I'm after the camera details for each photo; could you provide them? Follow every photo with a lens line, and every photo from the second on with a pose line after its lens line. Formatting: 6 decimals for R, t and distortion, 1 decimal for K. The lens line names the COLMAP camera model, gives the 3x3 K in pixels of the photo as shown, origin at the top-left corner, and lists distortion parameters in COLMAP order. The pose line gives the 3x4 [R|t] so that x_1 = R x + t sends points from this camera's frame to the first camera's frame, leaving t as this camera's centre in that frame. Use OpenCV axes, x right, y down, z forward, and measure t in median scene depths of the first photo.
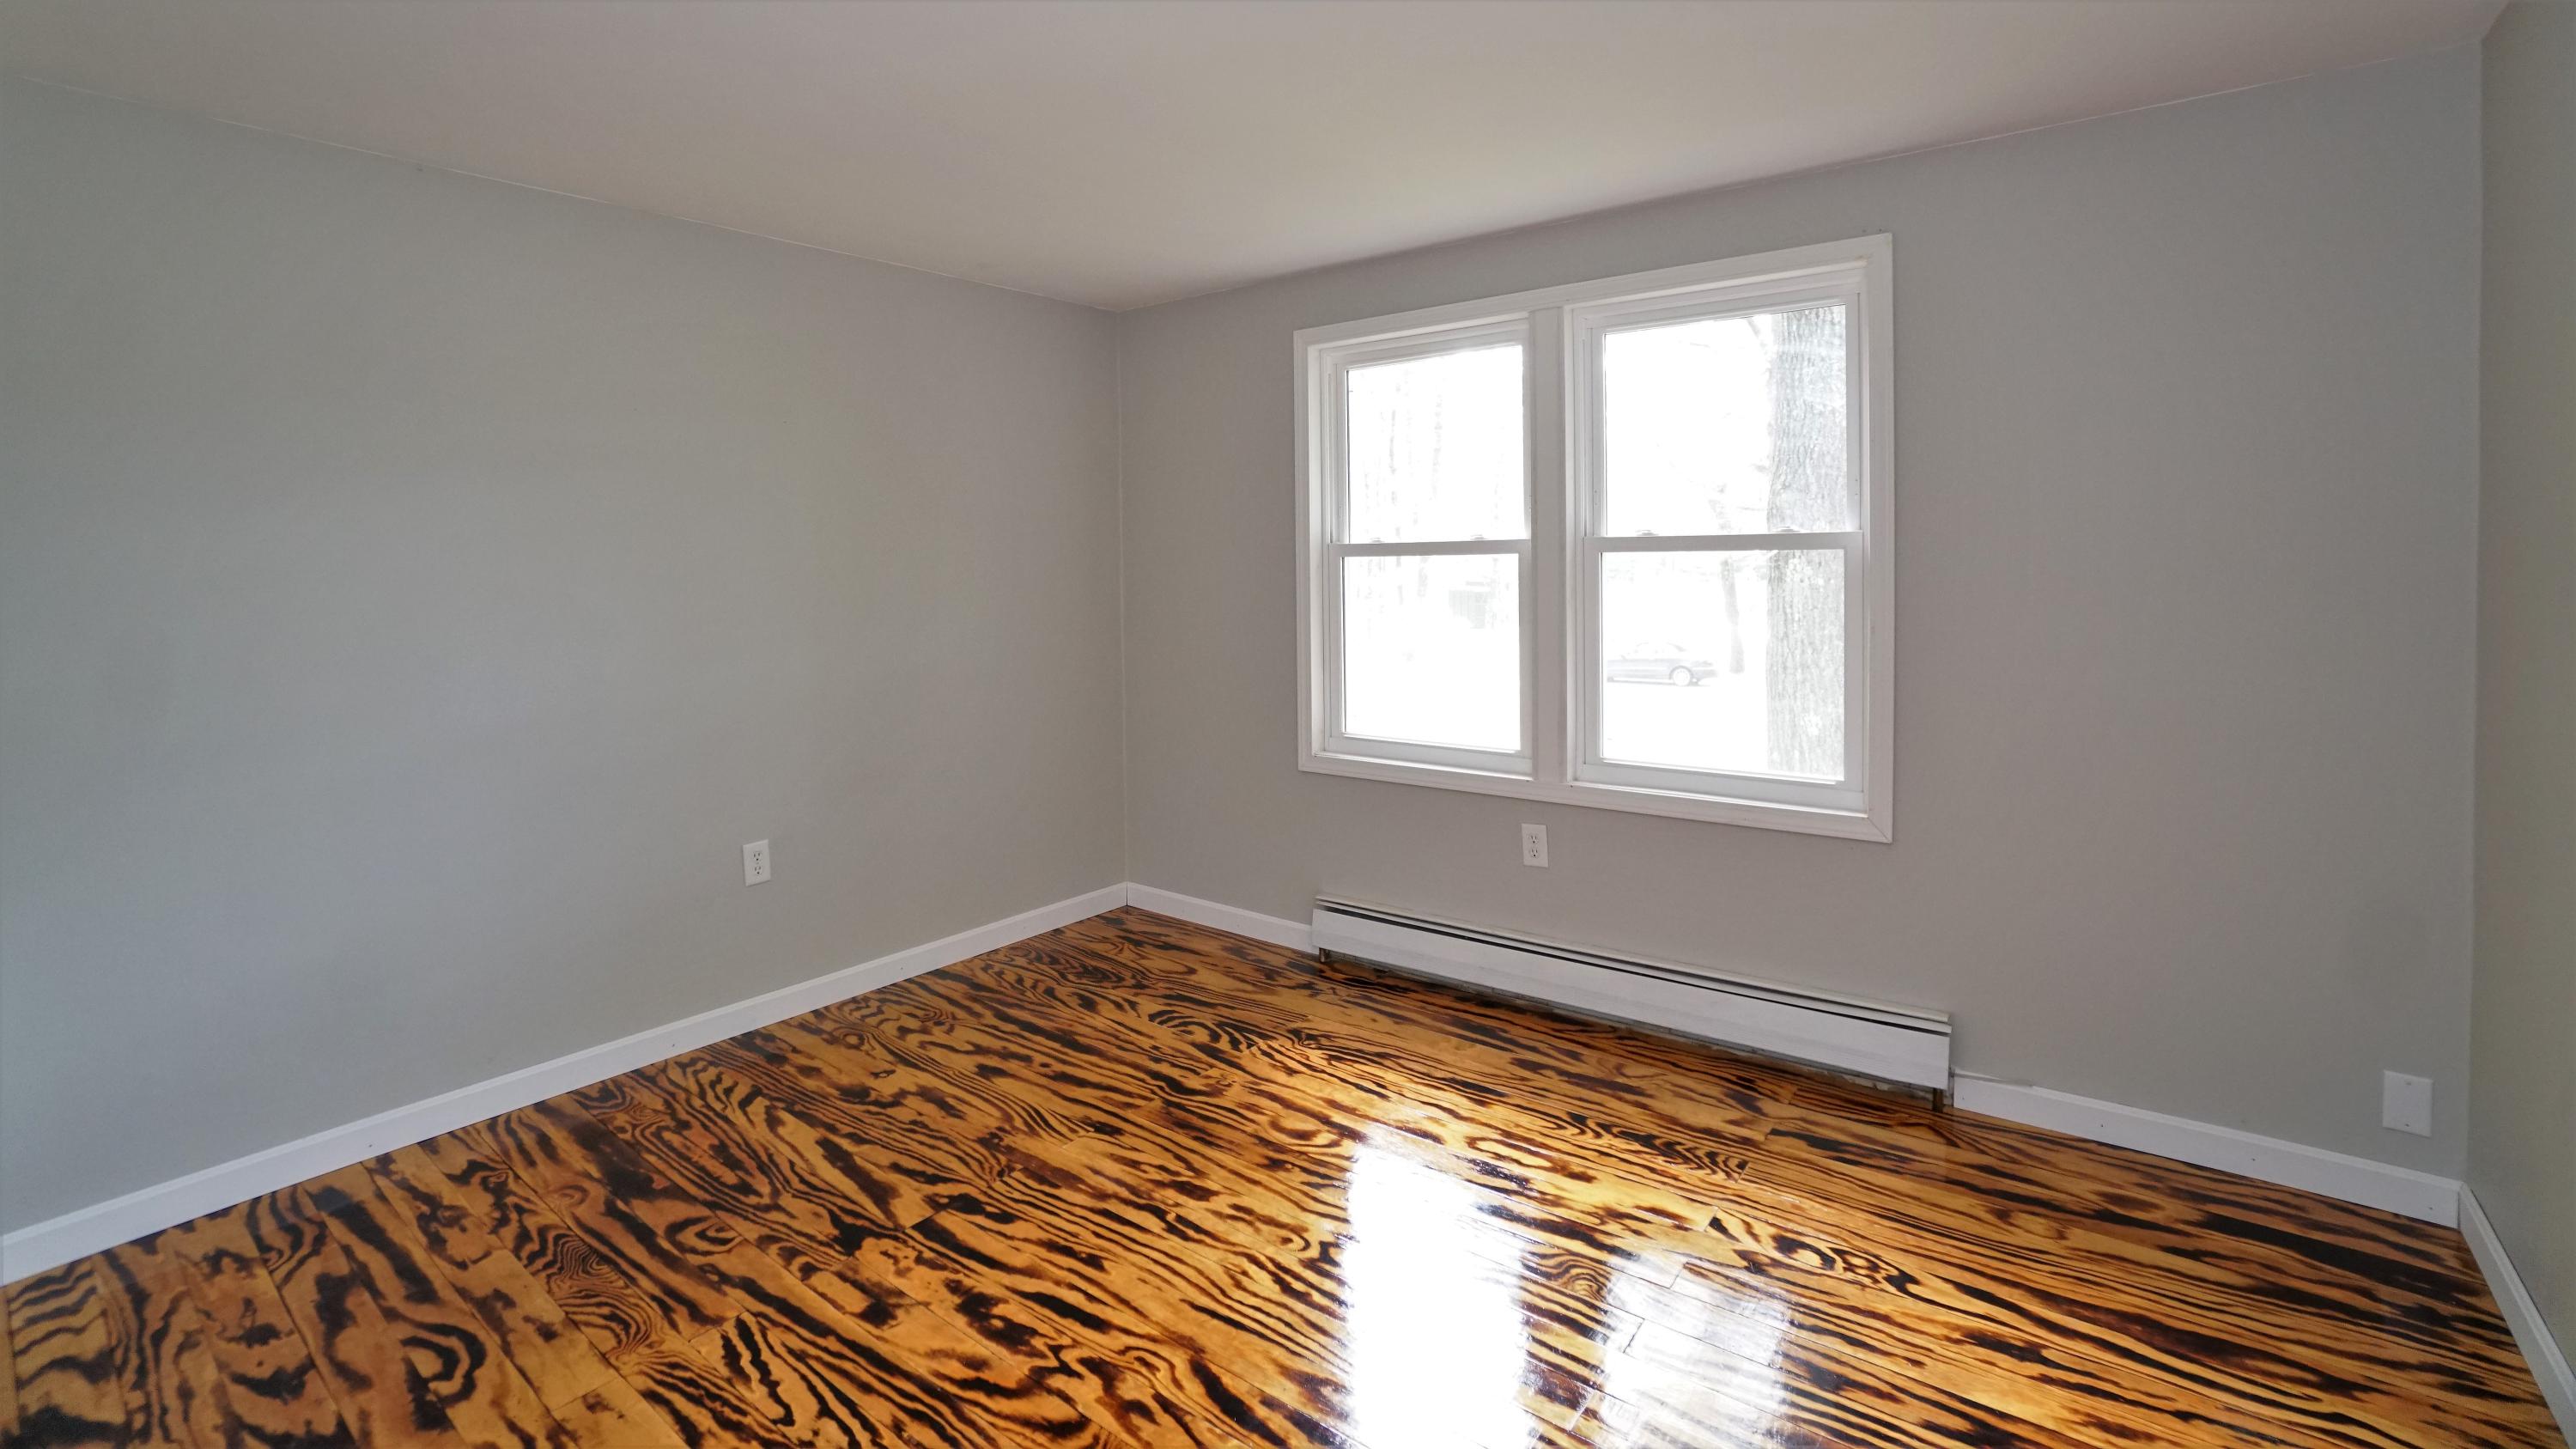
lens RADIAL K [[1146.2, 0, 1274.4], [0, 1146.2, 643.1], [0, 0, 1]] dist [-0.073984, 0.034136]
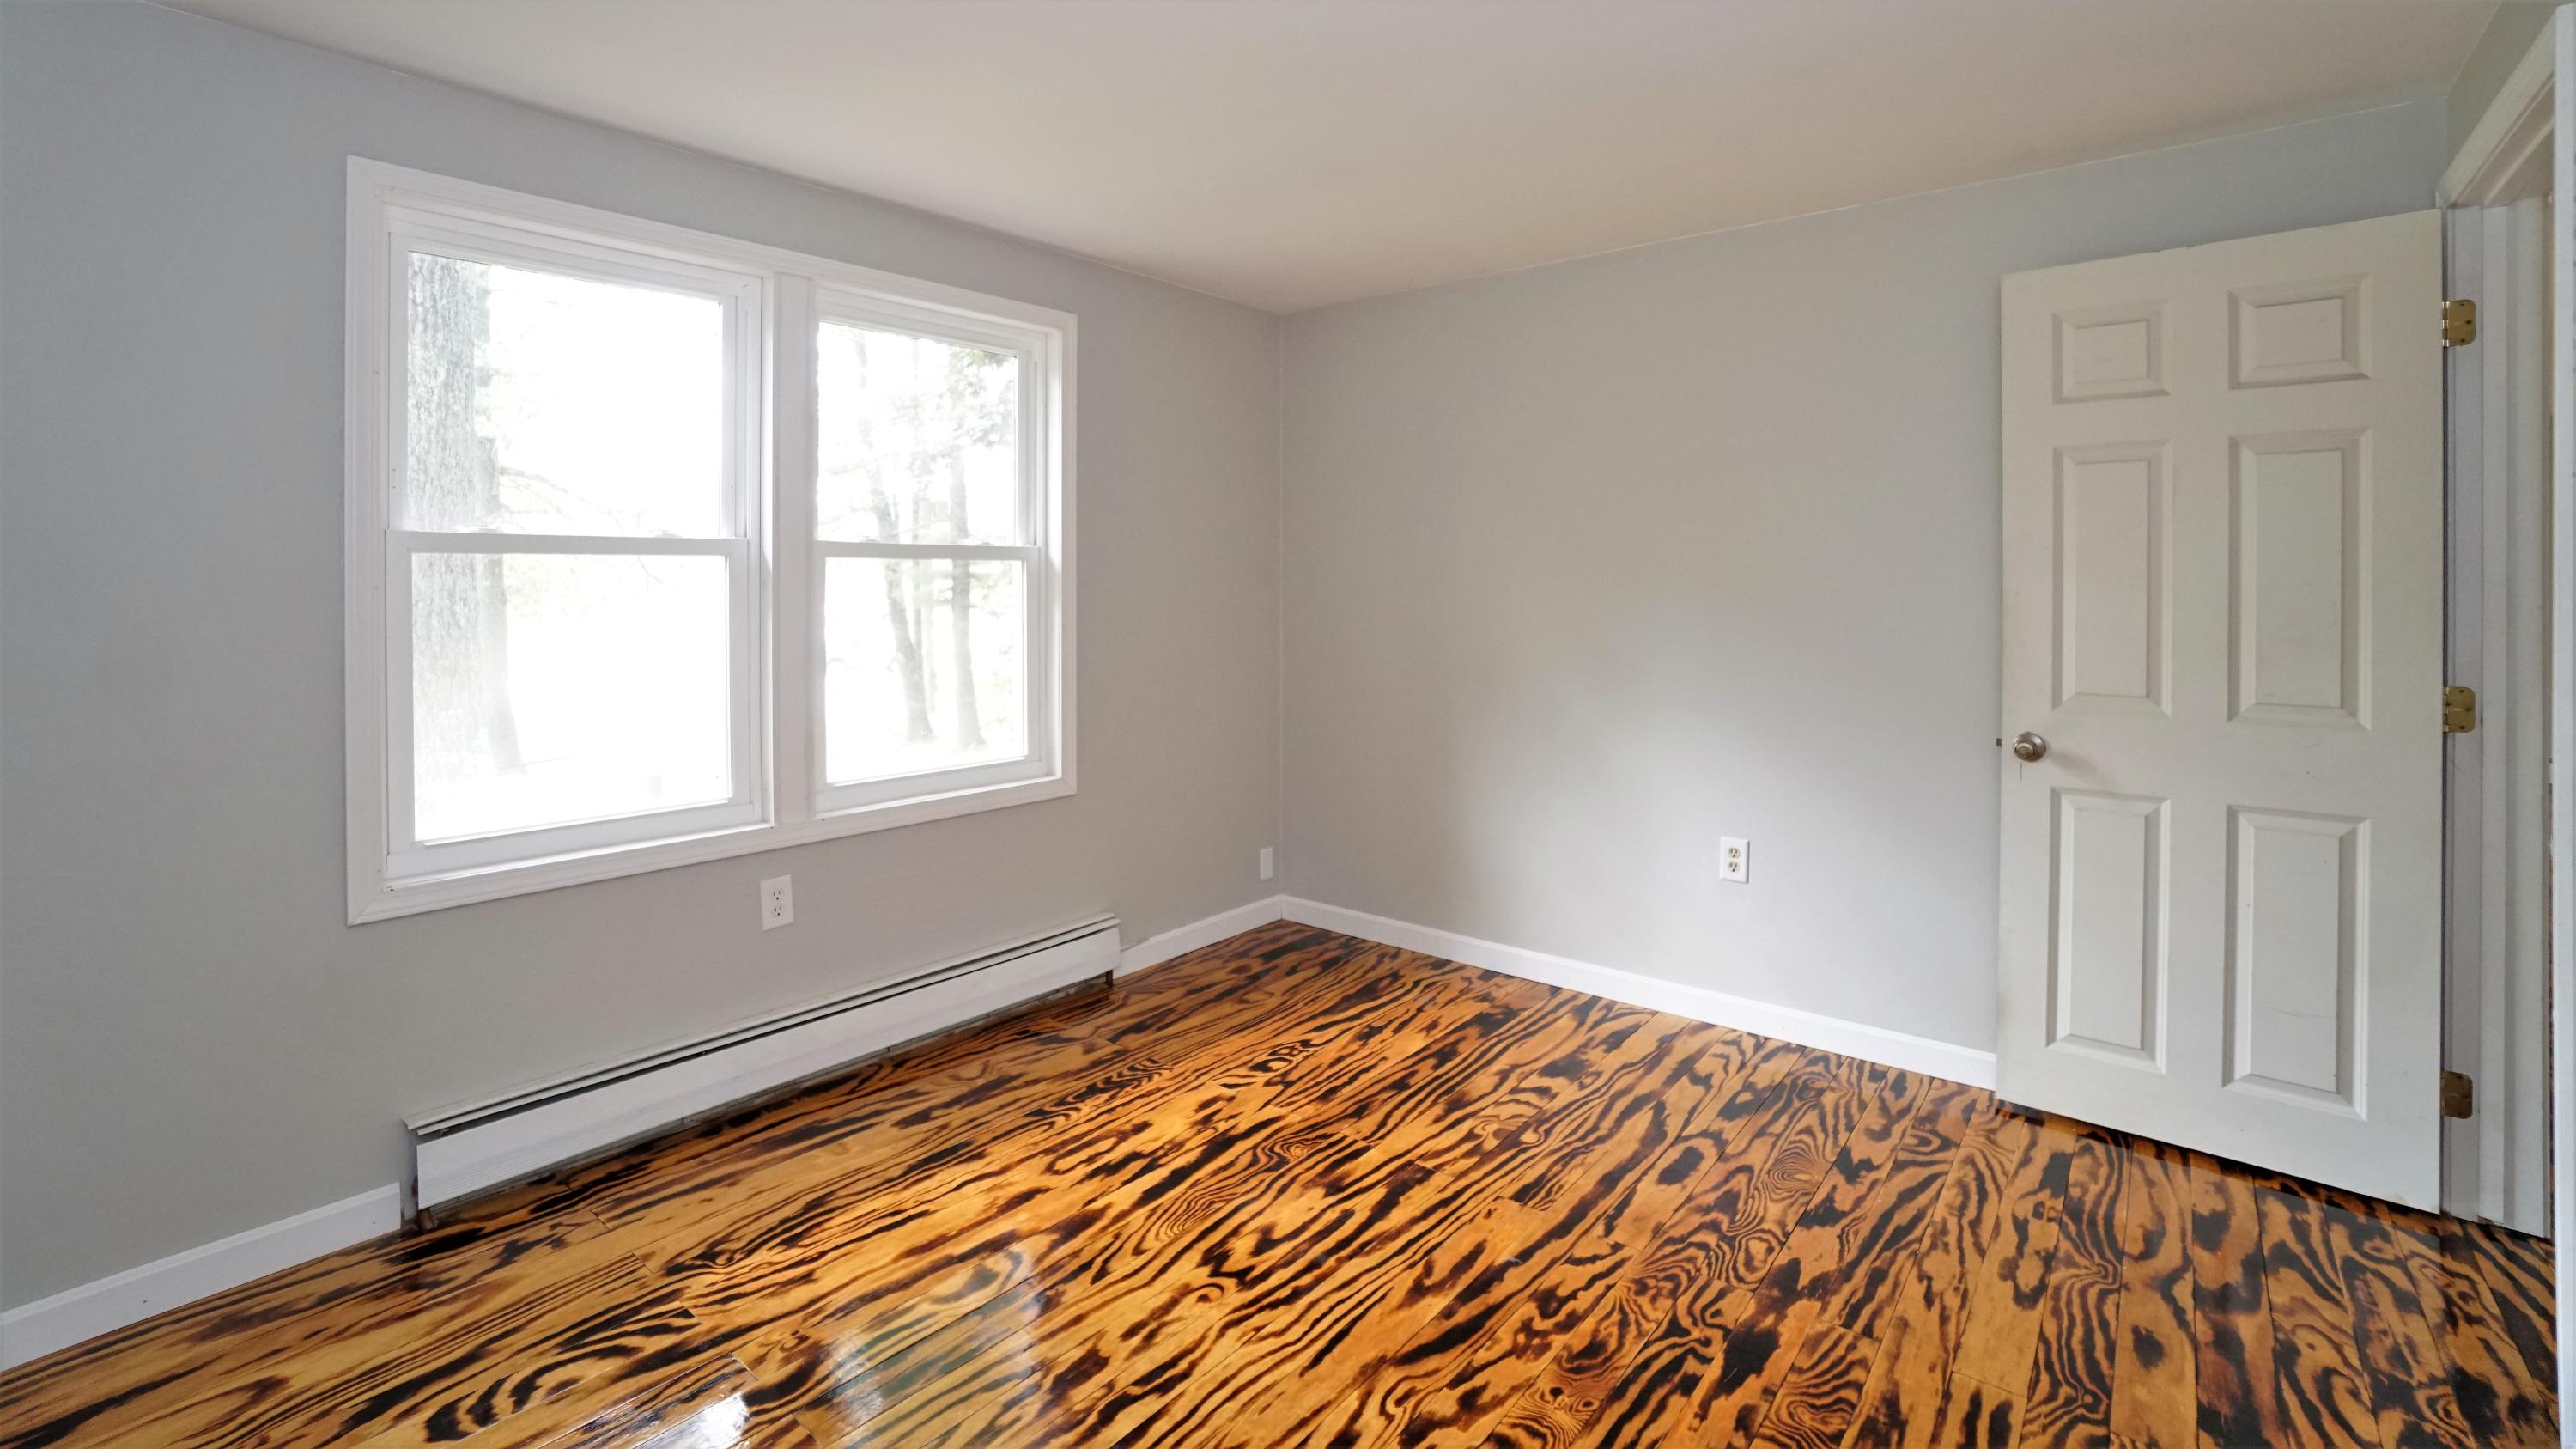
lens RADIAL K [[1146.2, 0, 1274.4], [0, 1146.2, 643.1], [0, 0, 1]] dist [-0.073984, 0.034136]
pose [[0.005926, -0.035925, 0.999337, -0.742321], [0.067845, 0.997066, 0.035441, -0.024019], [-0.997678, 0.067590, 0.008346, 0.758291]]
